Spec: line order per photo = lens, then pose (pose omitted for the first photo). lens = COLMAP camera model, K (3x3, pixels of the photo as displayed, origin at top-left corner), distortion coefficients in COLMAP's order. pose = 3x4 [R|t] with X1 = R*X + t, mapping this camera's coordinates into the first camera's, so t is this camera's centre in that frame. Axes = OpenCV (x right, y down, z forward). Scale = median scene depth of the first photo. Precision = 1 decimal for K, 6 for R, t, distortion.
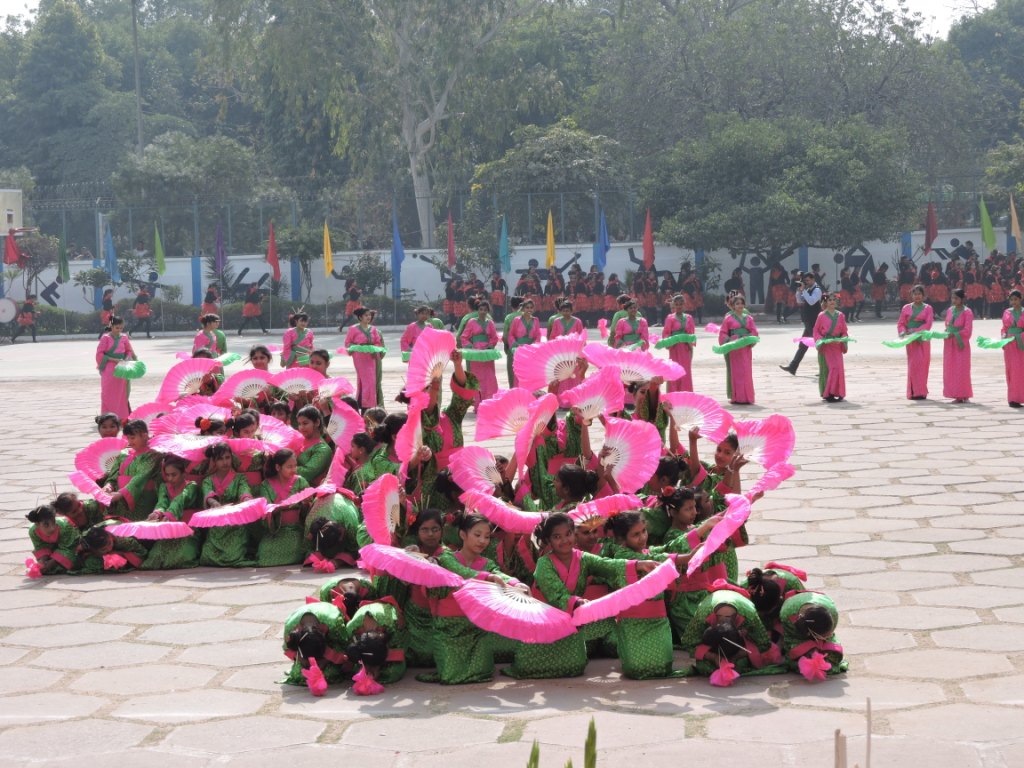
lens RADIAL K [[2362.1, 0, 506.9], [0, 2362.1, 383.8], [0, 0, 1]] dist [0.002961, 0.000000]
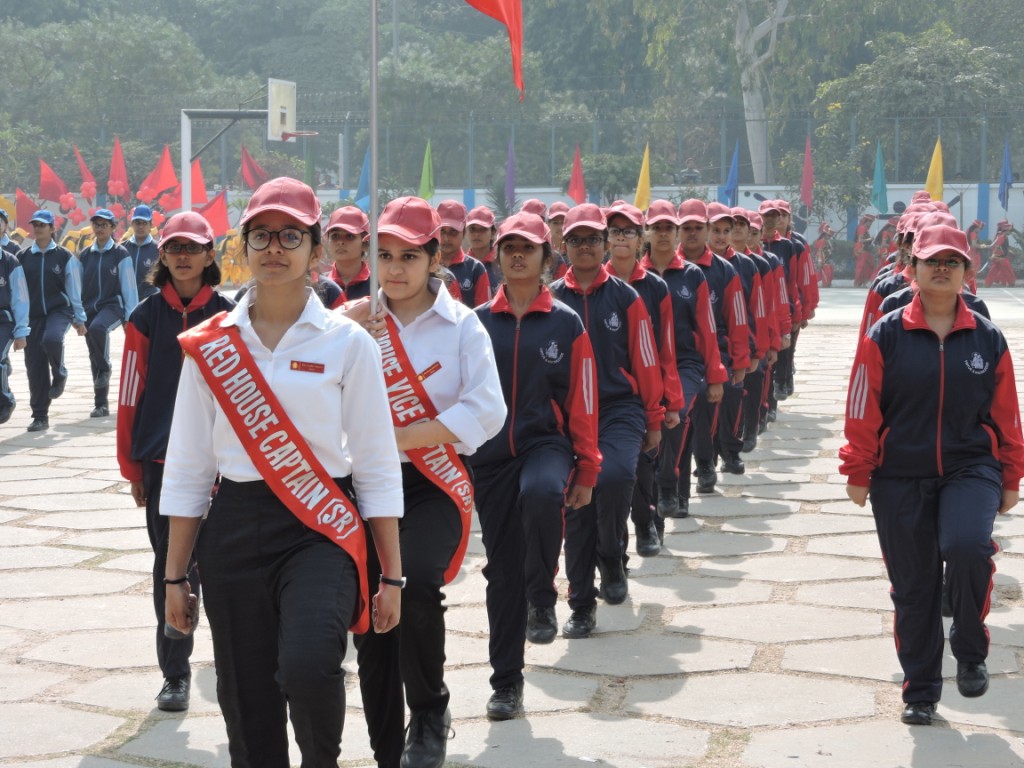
lens RADIAL K [[2500.3, 0, 511.9], [0, 2500.3, 385.2], [0, 0, 1]] dist [0.068915, 0.000000]
pose [[0.998496, 0.027535, -0.047406, -0.076317], [-0.027194, 0.999600, 0.007829, 0.005220], [0.047603, -0.006528, 0.998845, 0.161988]]
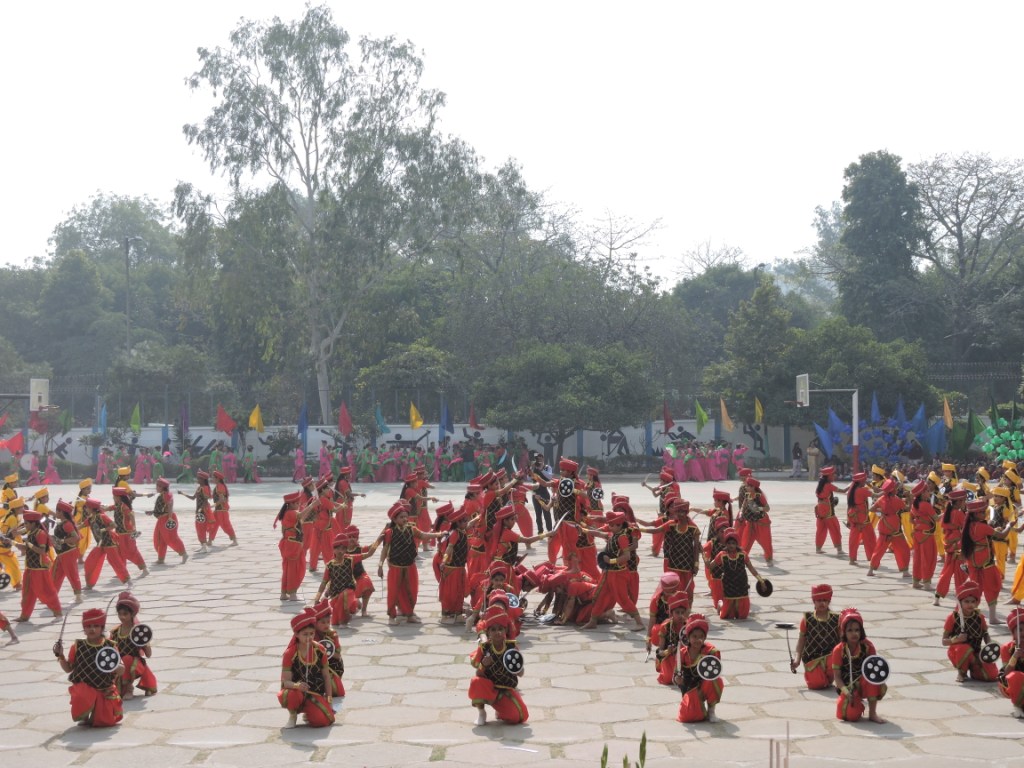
lens RADIAL K [[1618.4, 0, 517.2], [0, 1618.4, 381.6], [0, 0, 1]] dist [0.047984, 0.000000]
pose [[0.995420, 0.024719, 0.092346, -0.009064], [-0.016883, 0.996265, -0.084687, -0.000878], [-0.094094, 0.082740, 0.992119, -0.012139]]
